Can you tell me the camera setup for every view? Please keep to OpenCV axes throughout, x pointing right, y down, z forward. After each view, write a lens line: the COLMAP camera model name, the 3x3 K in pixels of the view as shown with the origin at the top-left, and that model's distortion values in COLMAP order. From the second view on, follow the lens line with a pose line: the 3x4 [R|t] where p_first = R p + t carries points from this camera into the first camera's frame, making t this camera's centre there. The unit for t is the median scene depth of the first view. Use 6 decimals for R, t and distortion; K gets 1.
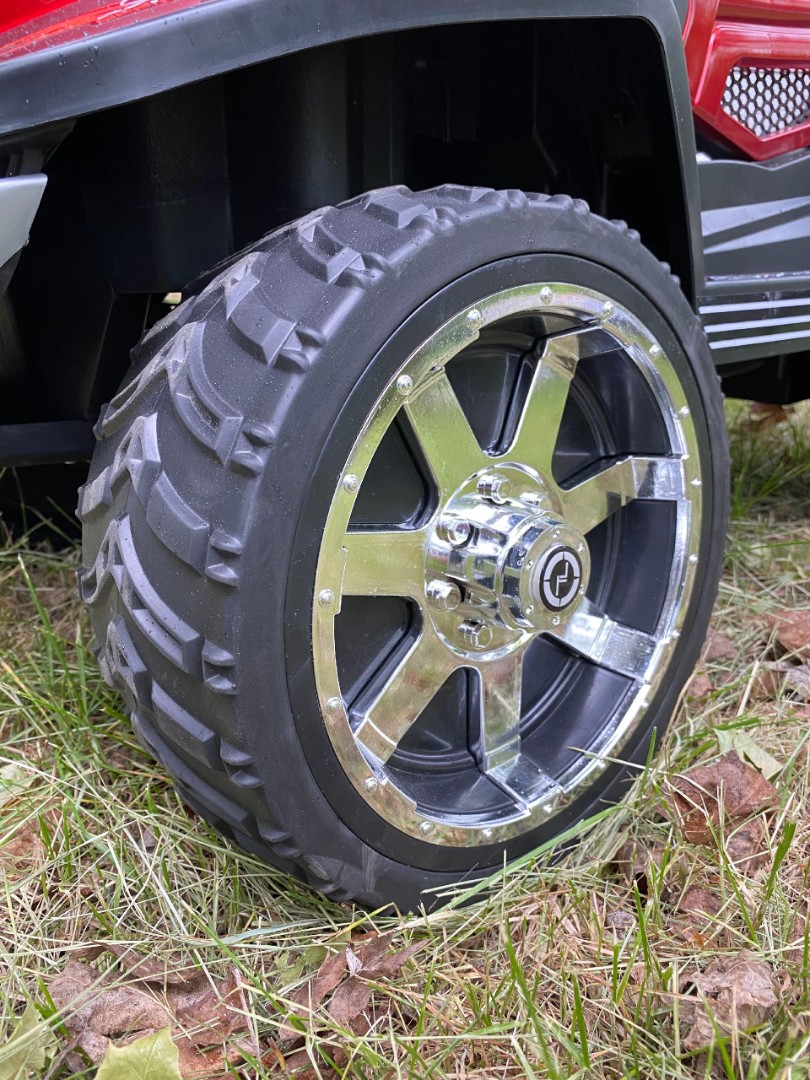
lens RADIAL K [[828.5, 0, 404.7], [0, 828.5, 543.9], [0, 0, 1]] dist [0.006419, -0.012989]
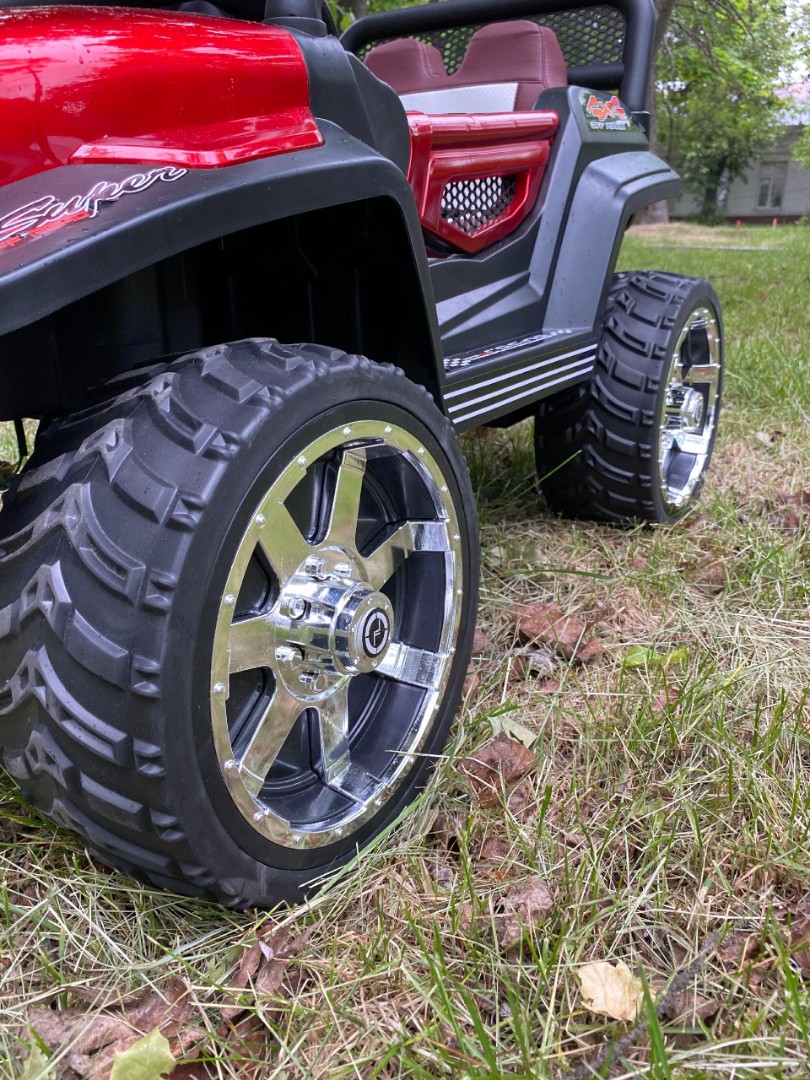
lens RADIAL K [[828.5, 0, 401.2], [0, 828.5, 539.2], [0, 0, 1]] dist [0.006419, -0.012989]
pose [[0.949967, -0.109312, 0.292599, -0.148803], [0.101379, 0.993953, 0.042187, -0.165259], [-0.295442, -0.010413, 0.955304, -0.293237]]
